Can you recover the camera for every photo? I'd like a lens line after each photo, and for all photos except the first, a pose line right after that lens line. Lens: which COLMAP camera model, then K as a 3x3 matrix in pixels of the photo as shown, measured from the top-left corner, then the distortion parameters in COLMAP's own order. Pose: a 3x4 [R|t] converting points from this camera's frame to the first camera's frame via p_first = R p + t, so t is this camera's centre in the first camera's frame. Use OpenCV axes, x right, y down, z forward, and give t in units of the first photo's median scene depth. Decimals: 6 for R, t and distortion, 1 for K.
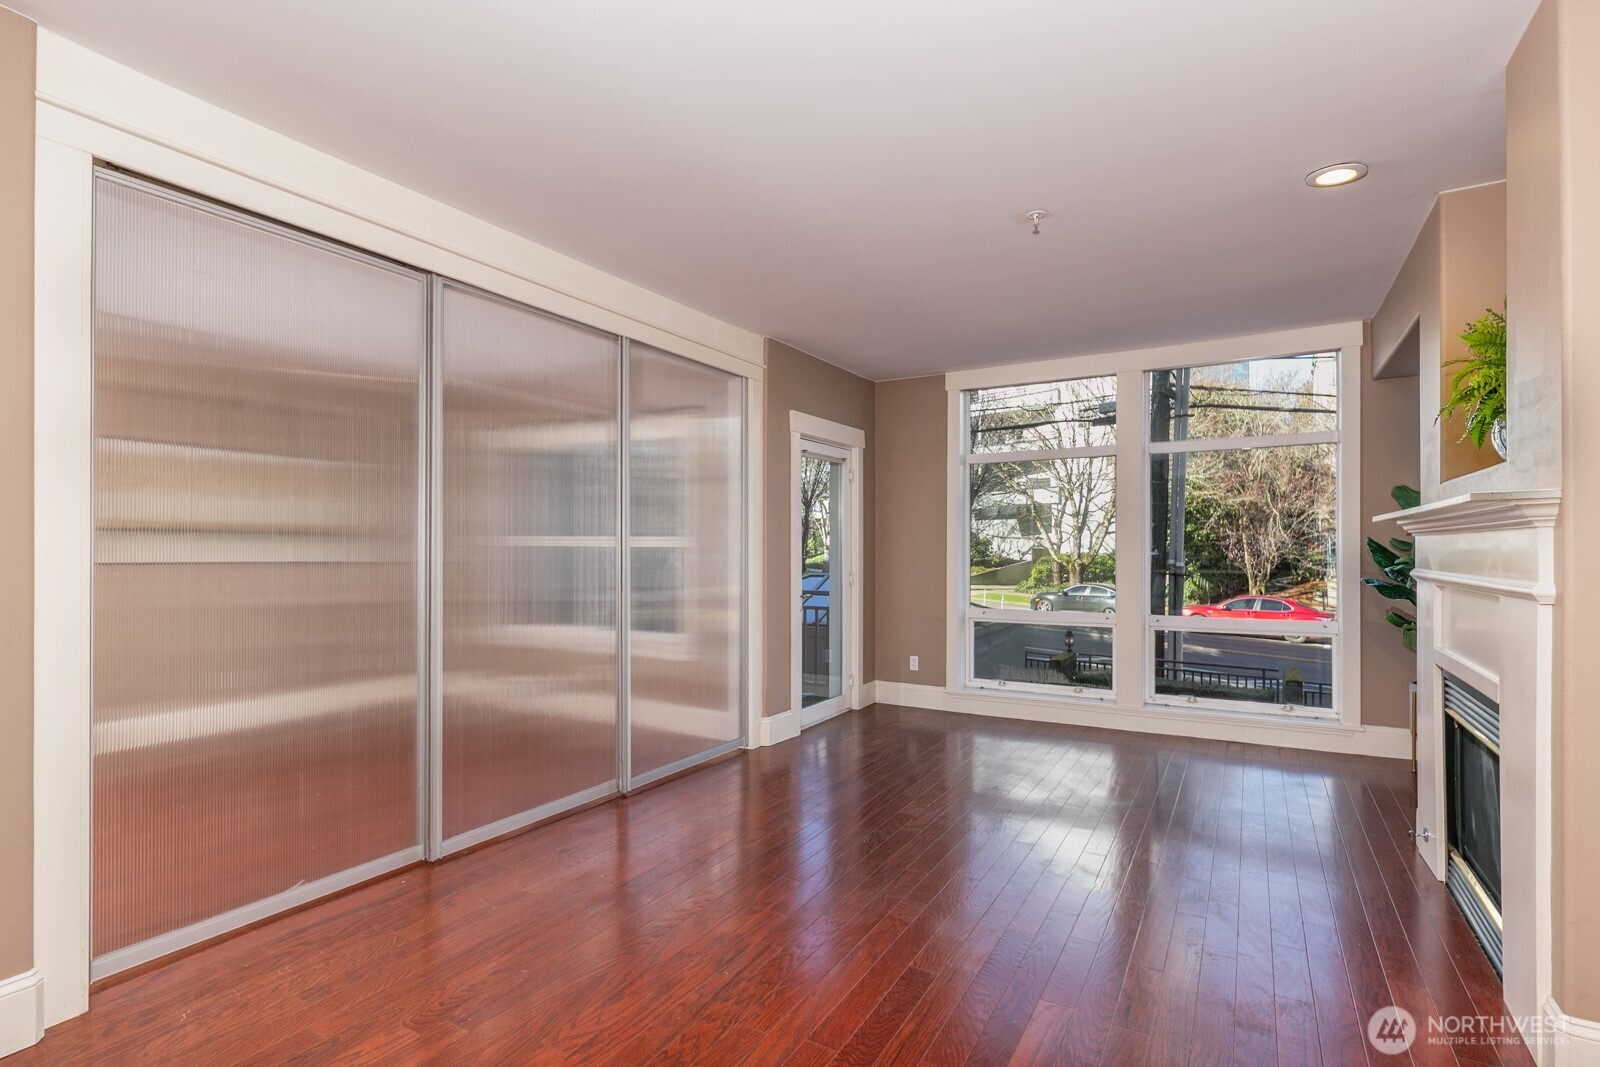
lens RADIAL K [[755.8, 0, 776.7], [0, 755.8, 558.8], [0, 0, 1]] dist [-0.001523, -0.001241]
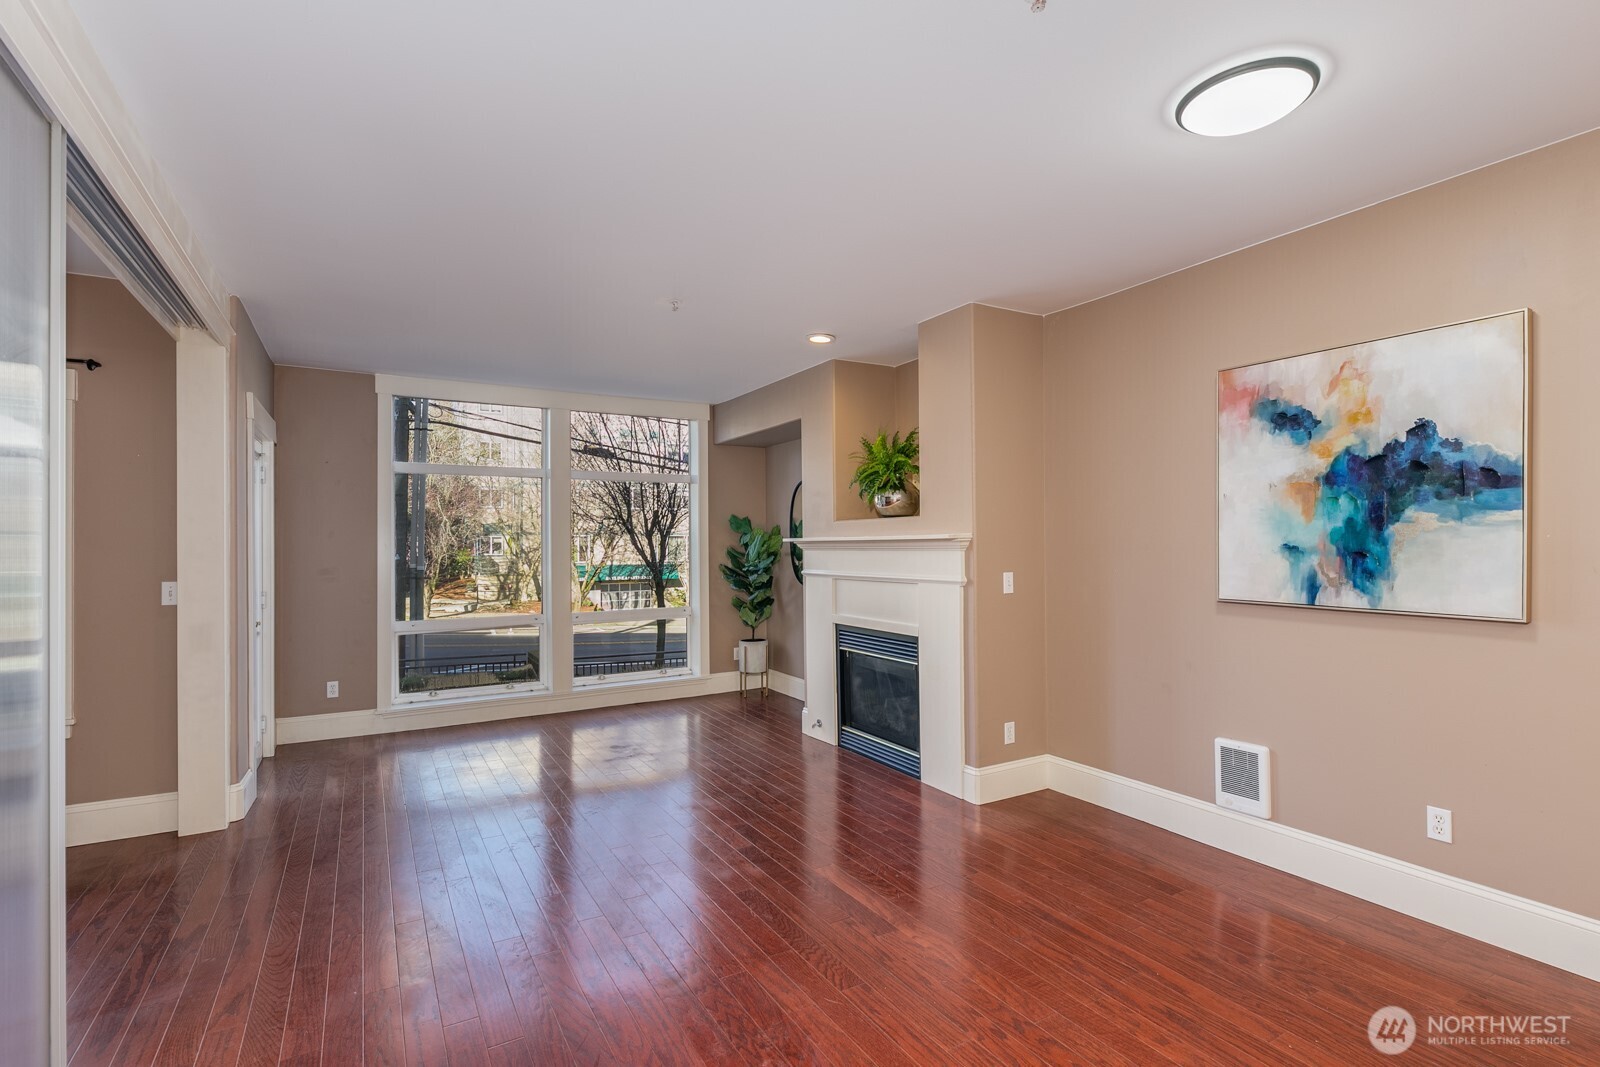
lens RADIAL K [[755.8, 0, 768.6], [0, 755.8, 549.8], [0, 0, 1]] dist [-0.001523, -0.001241]
pose [[0.497718, -0.009163, 0.867291, -0.404795], [0.021600, 0.999765, -0.001834, -0.016919], [-0.867070, 0.019646, 0.497799, 0.130252]]
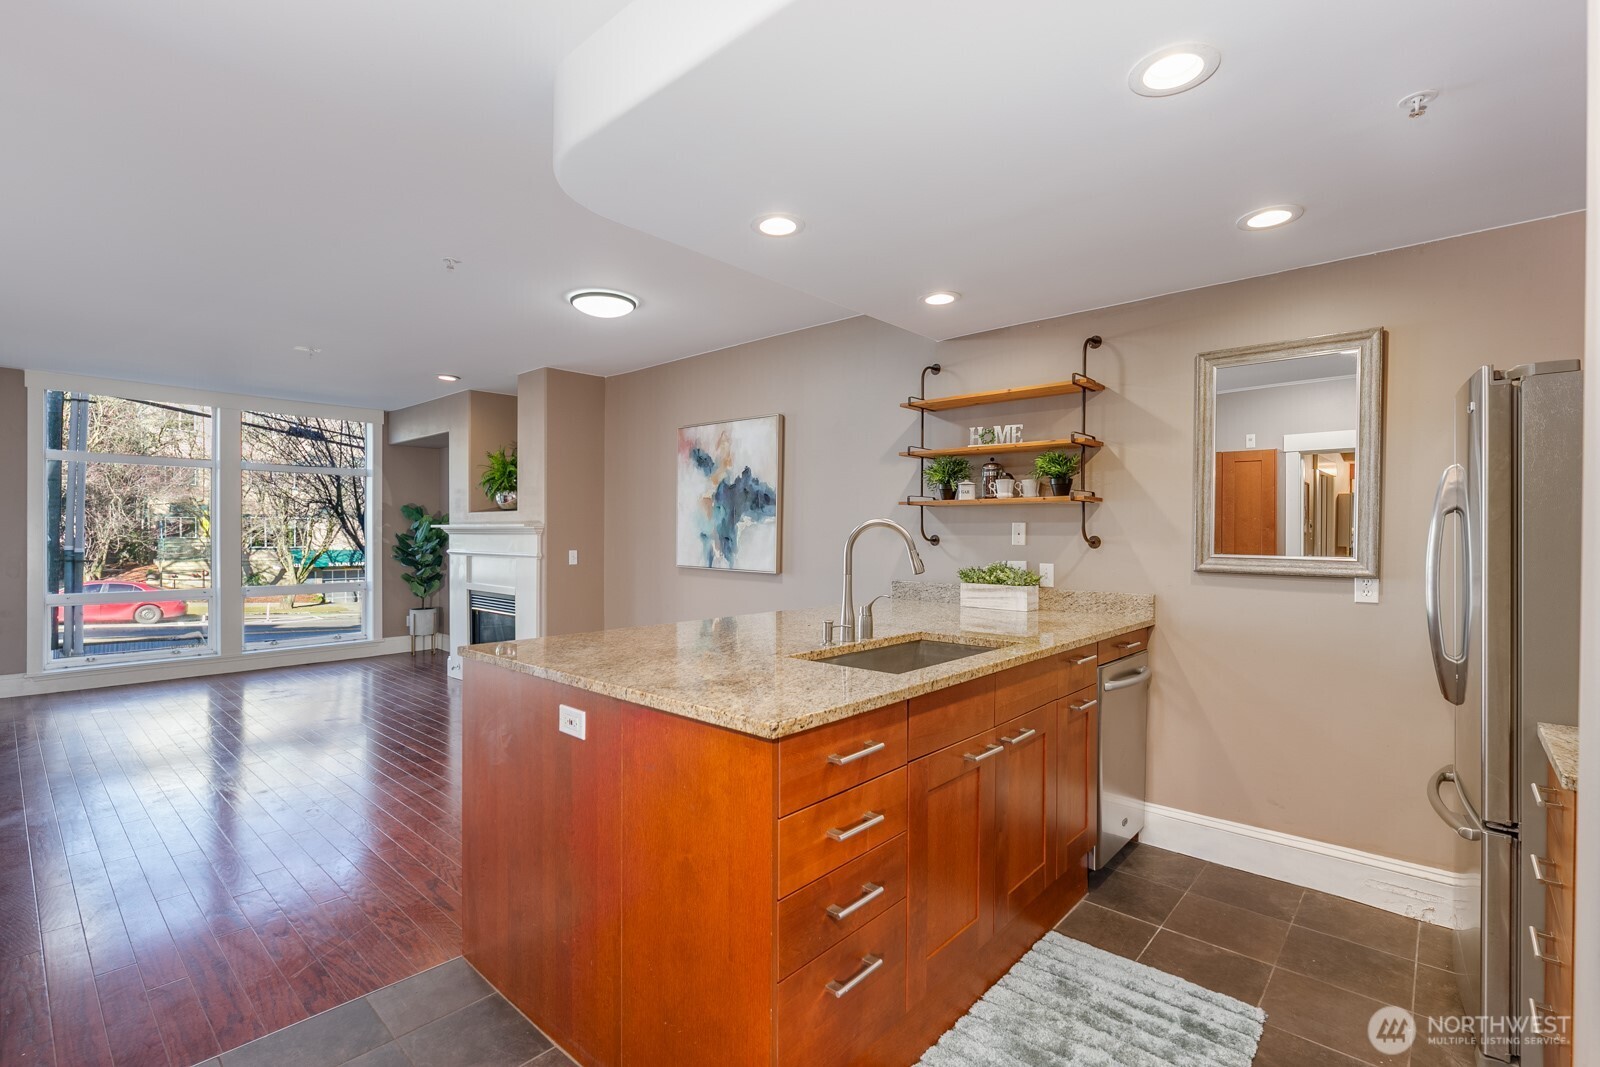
lens RADIAL K [[726.4, 0, 772.8], [0, 726.4, 546.8], [0, 0, 1]] dist [-0.001767, 0.001500]
pose [[0.190680, -0.017858, 0.981490, -0.633353], [0.010301, 0.999816, 0.016190, -0.009971], [-0.981598, 0.007023, 0.190829, -0.199958]]
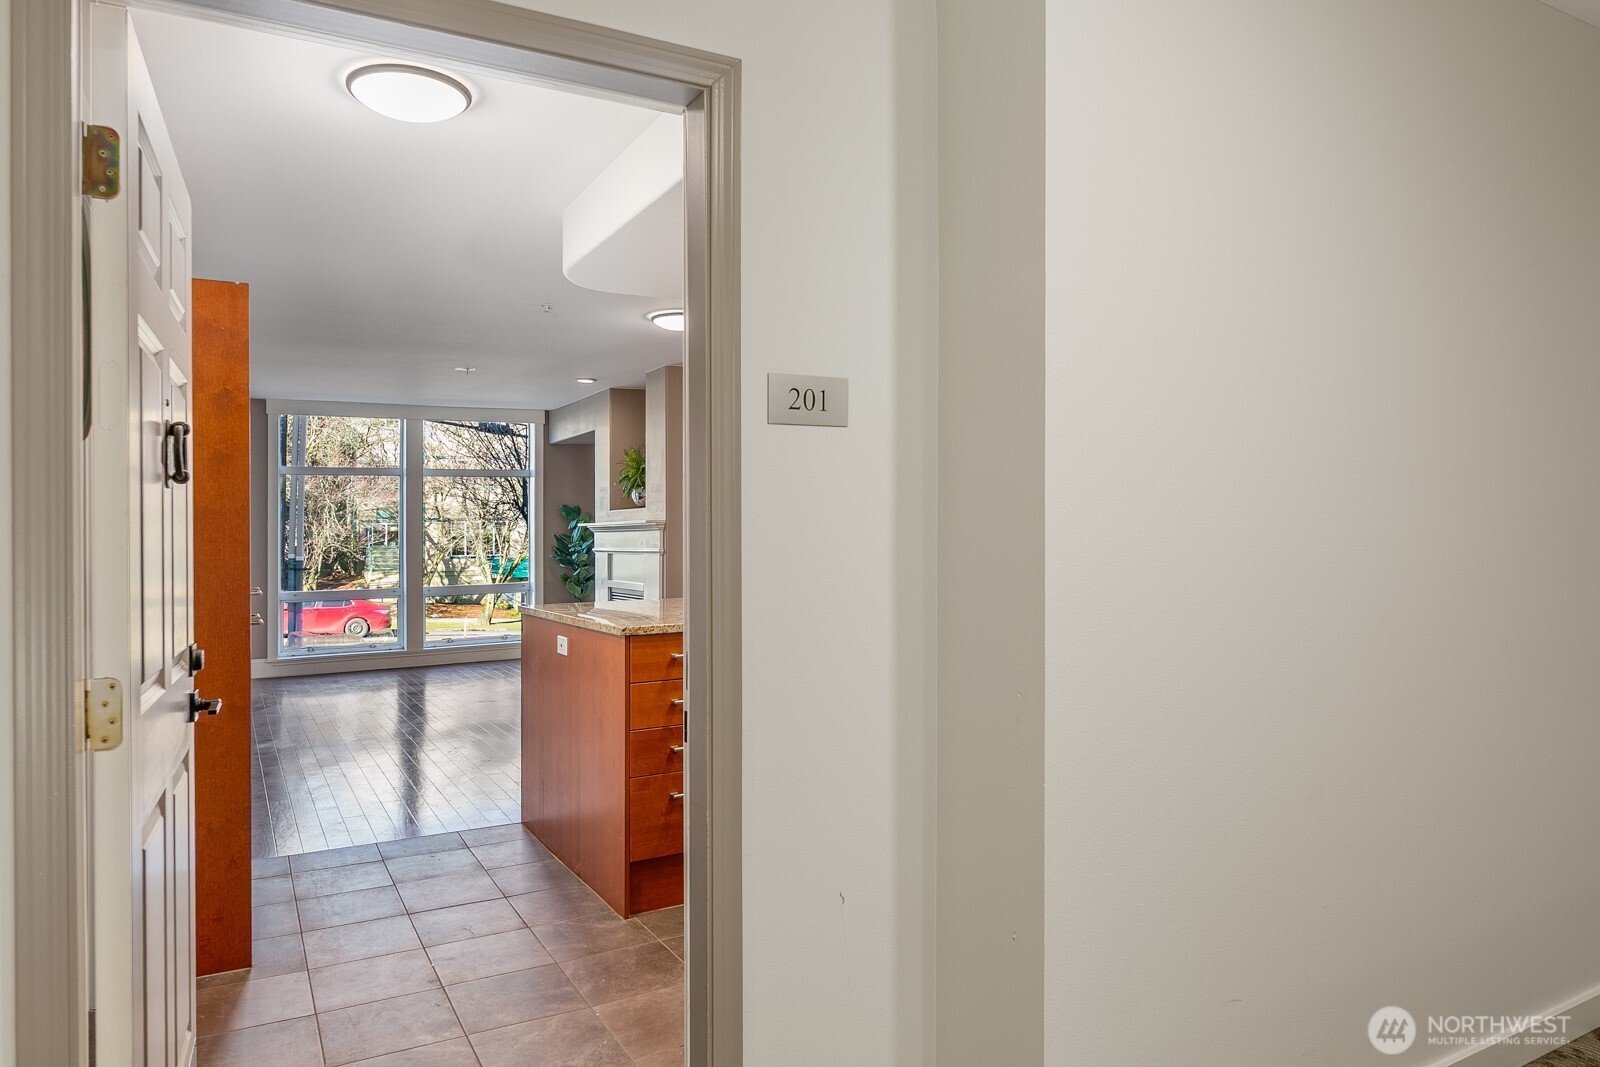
lens RADIAL K [[1020.3, 0, 783.7], [0, 1020.3, 523.4], [0, 0, 1]] dist [-0.053690, 0.000029]
pose [[0.483516, 0.000918, 0.875335, -0.892002], [0.028623, 0.999448, -0.016859, 0.006347], [-0.874868, 0.033206, 0.483223, -0.551874]]
